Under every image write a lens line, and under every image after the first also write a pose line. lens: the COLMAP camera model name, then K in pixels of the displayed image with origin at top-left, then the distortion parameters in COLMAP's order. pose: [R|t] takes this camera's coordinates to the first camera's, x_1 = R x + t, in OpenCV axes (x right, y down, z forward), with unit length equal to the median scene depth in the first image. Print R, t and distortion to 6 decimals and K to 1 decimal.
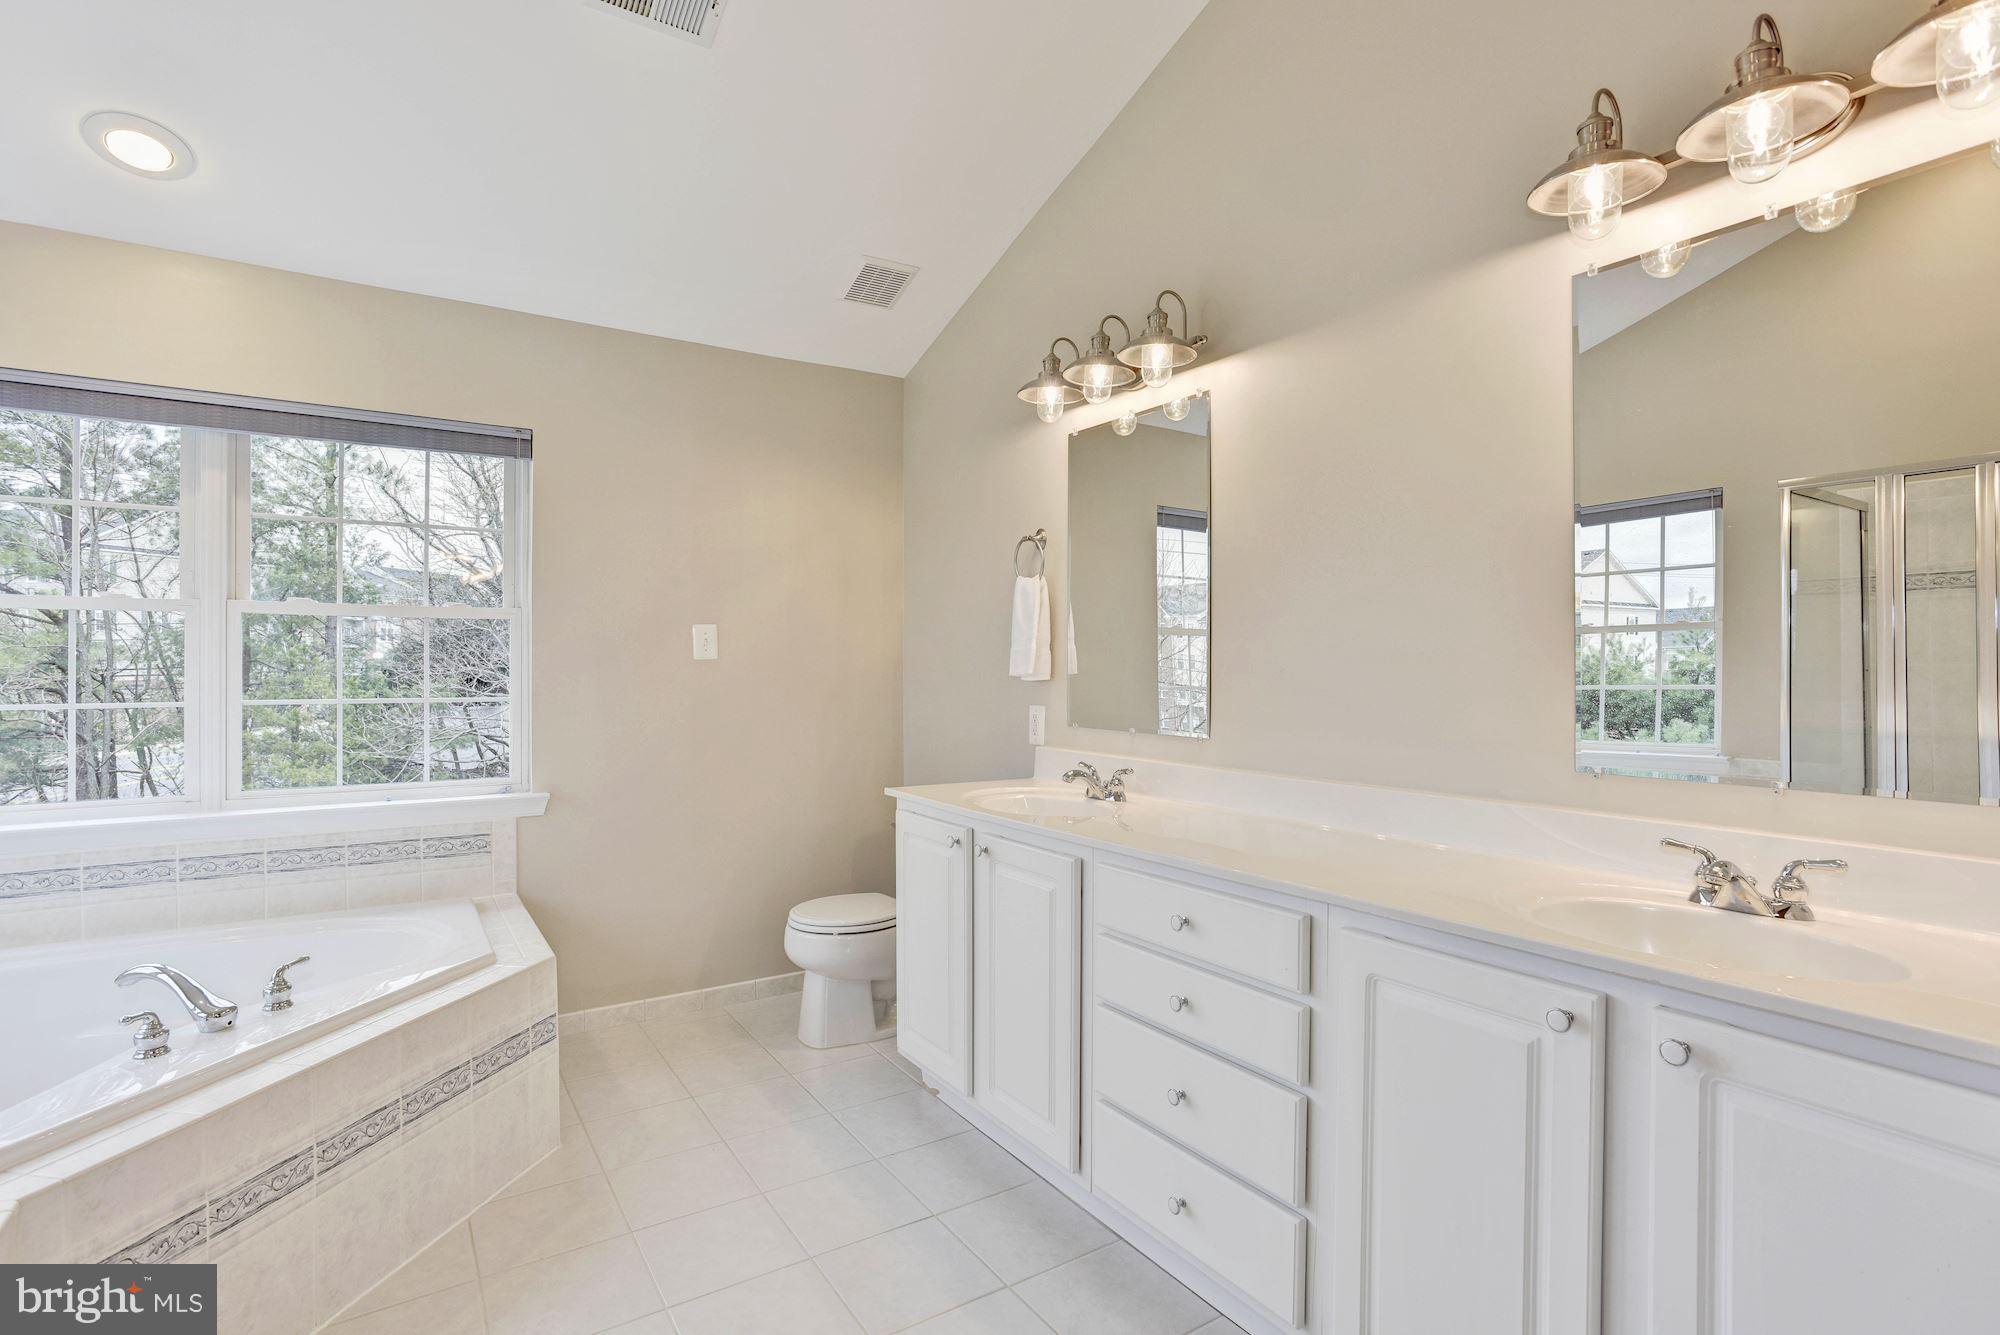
lens RADIAL K [[986.5, 0, 1000.0], [0, 986.5, 667.5], [0, 0, 1]] dist [-0.044205, 0.028107]
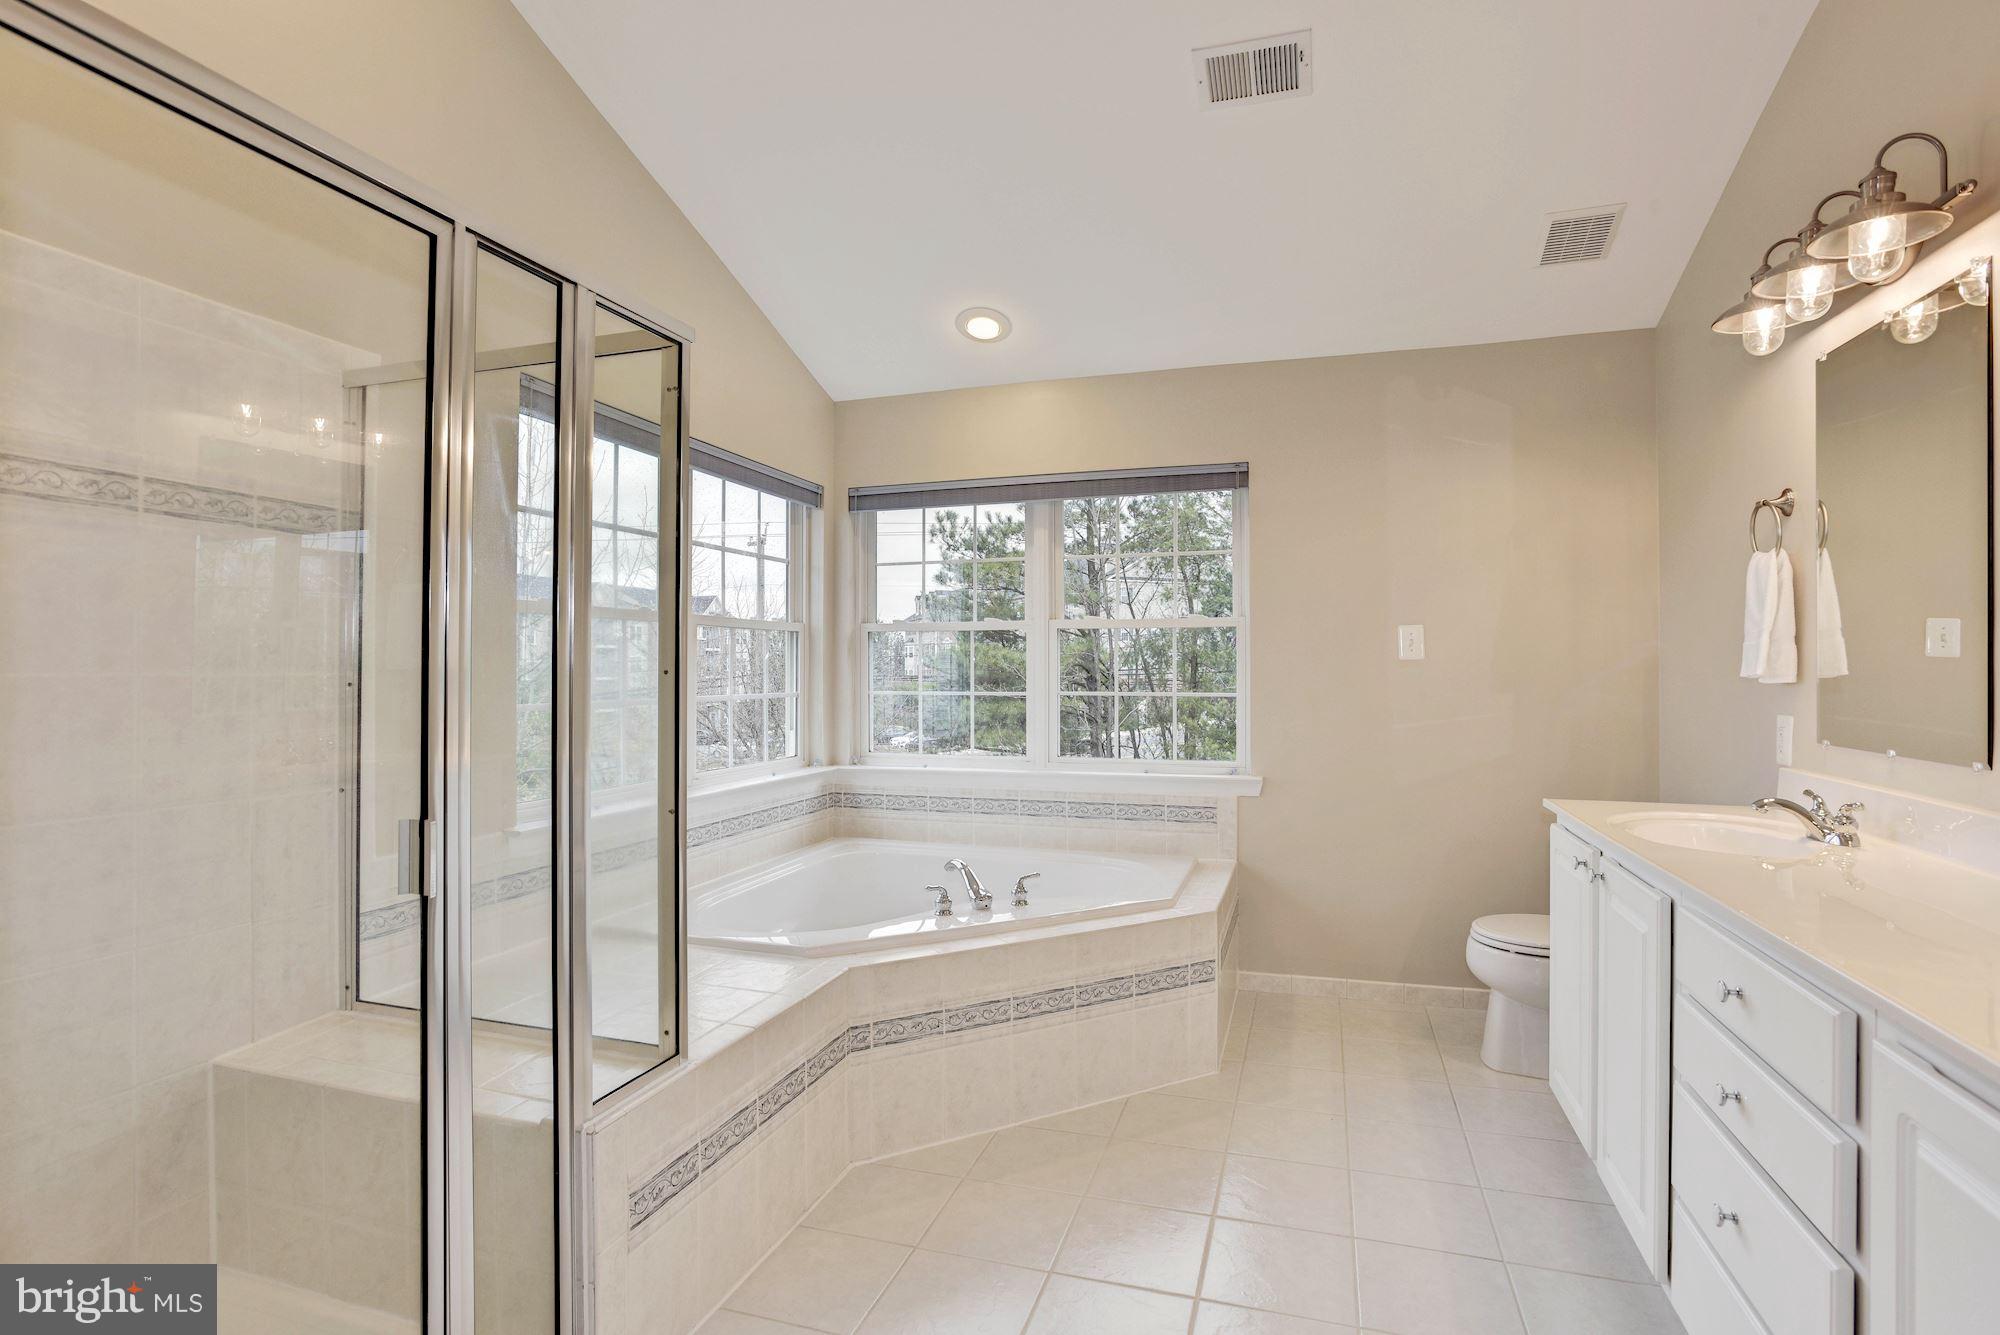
lens RADIAL K [[986.5, 0, 1000.0], [0, 986.5, 667.5], [0, 0, 1]] dist [-0.044205, 0.028107]
pose [[0.633259, -0.001791, -0.773938, 0.249582], [0.001183, 0.999998, -0.001346, 0.001111], [0.773939, -0.000063, 0.633260, 0.036168]]
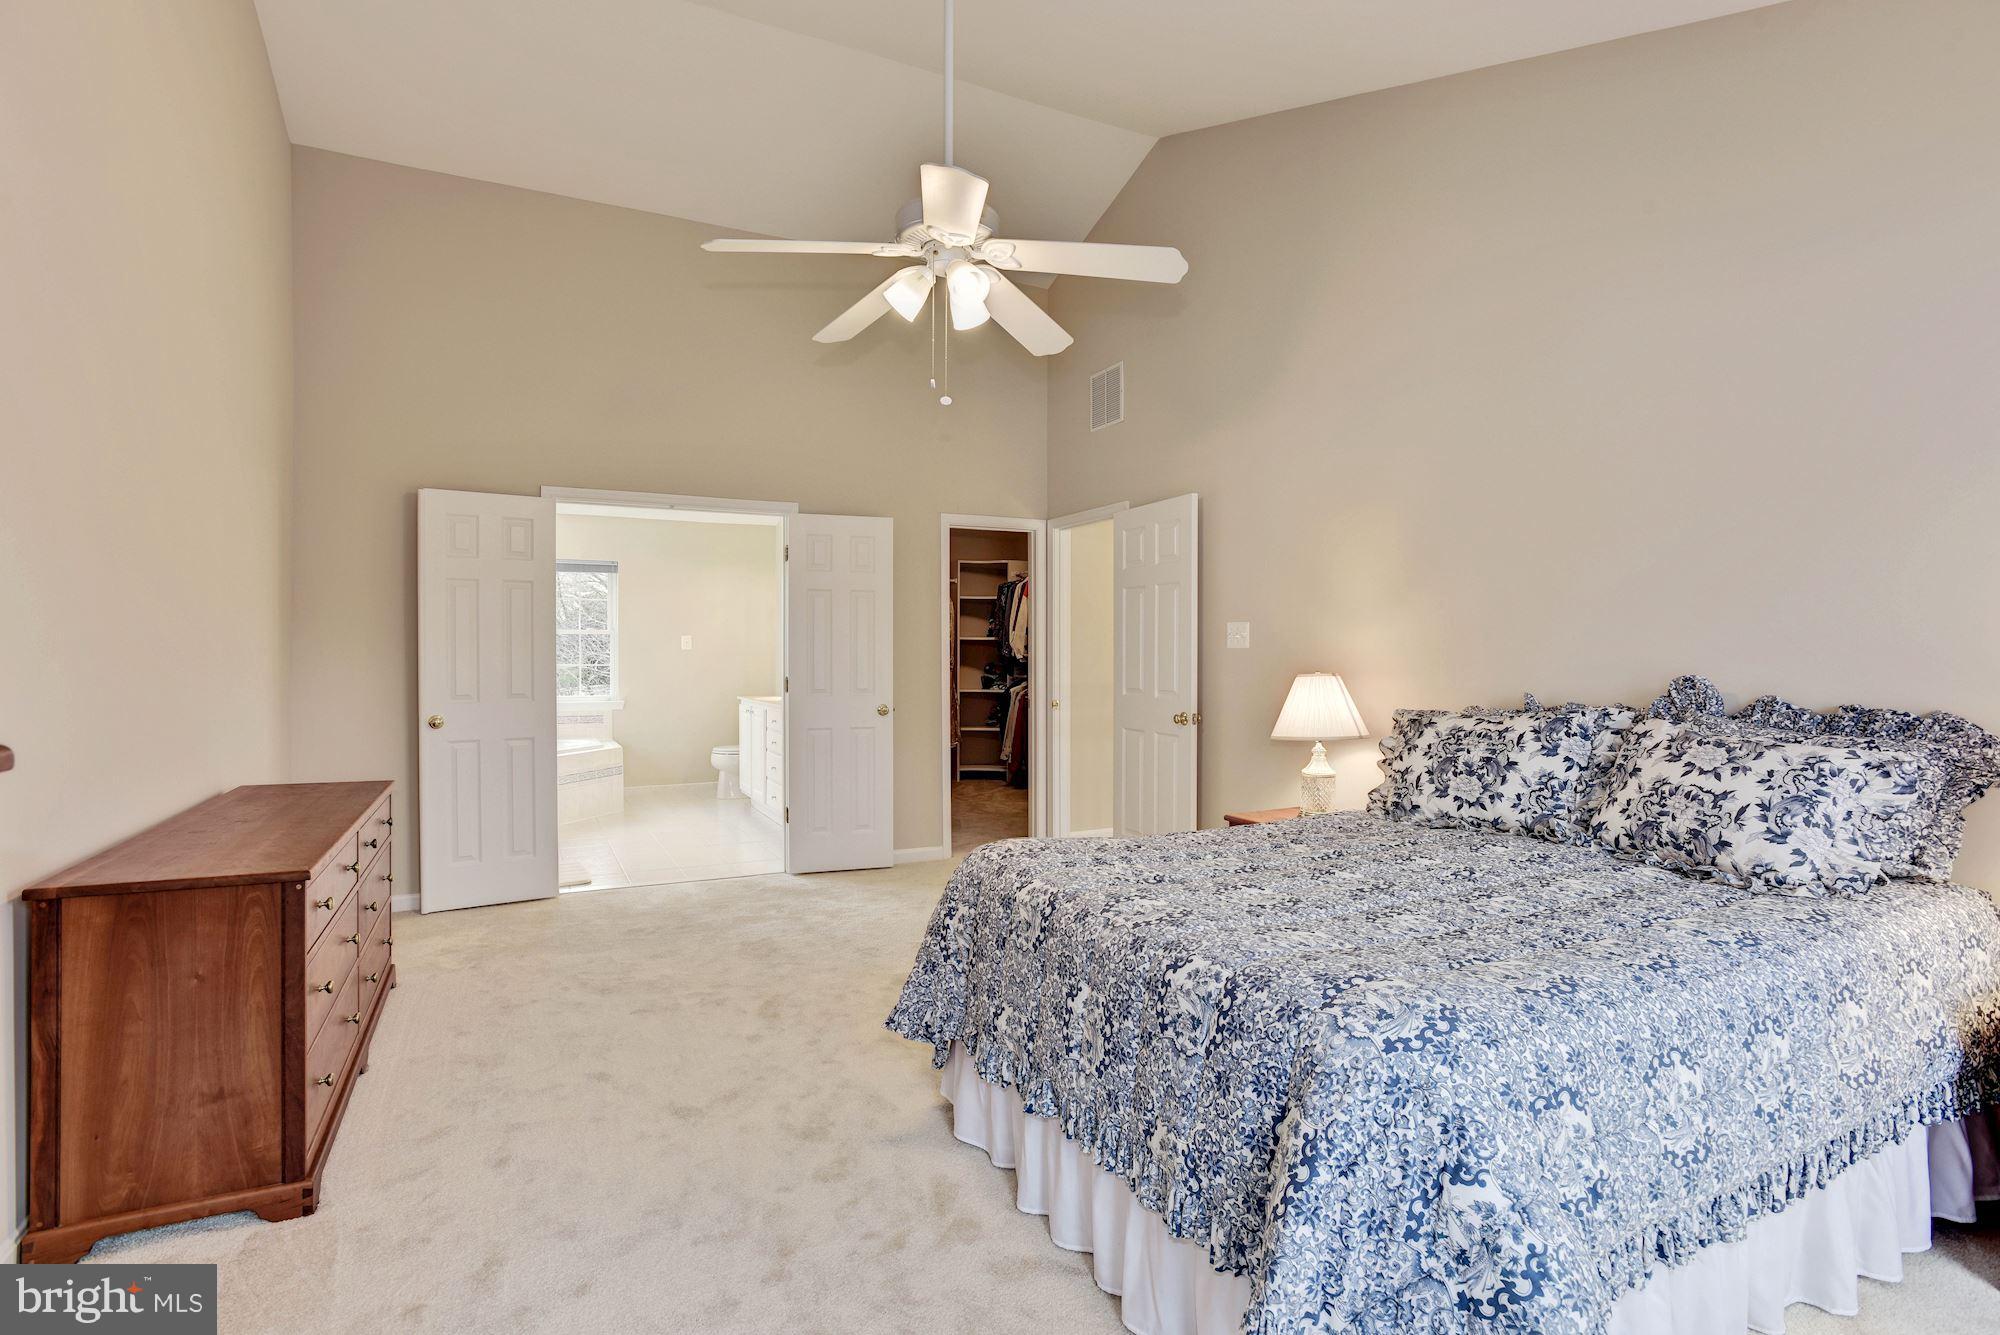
lens RADIAL K [[986.5, 0, 1000.0], [0, 986.5, 667.5], [0, 0, 1]] dist [-0.044205, 0.028107]
pose [[0.993741, 0.001079, -0.111700, 0.883912], [0.000284, 0.999926, 0.012187, 0.007588], [0.111705, -0.012142, 0.993667, -1.591201]]
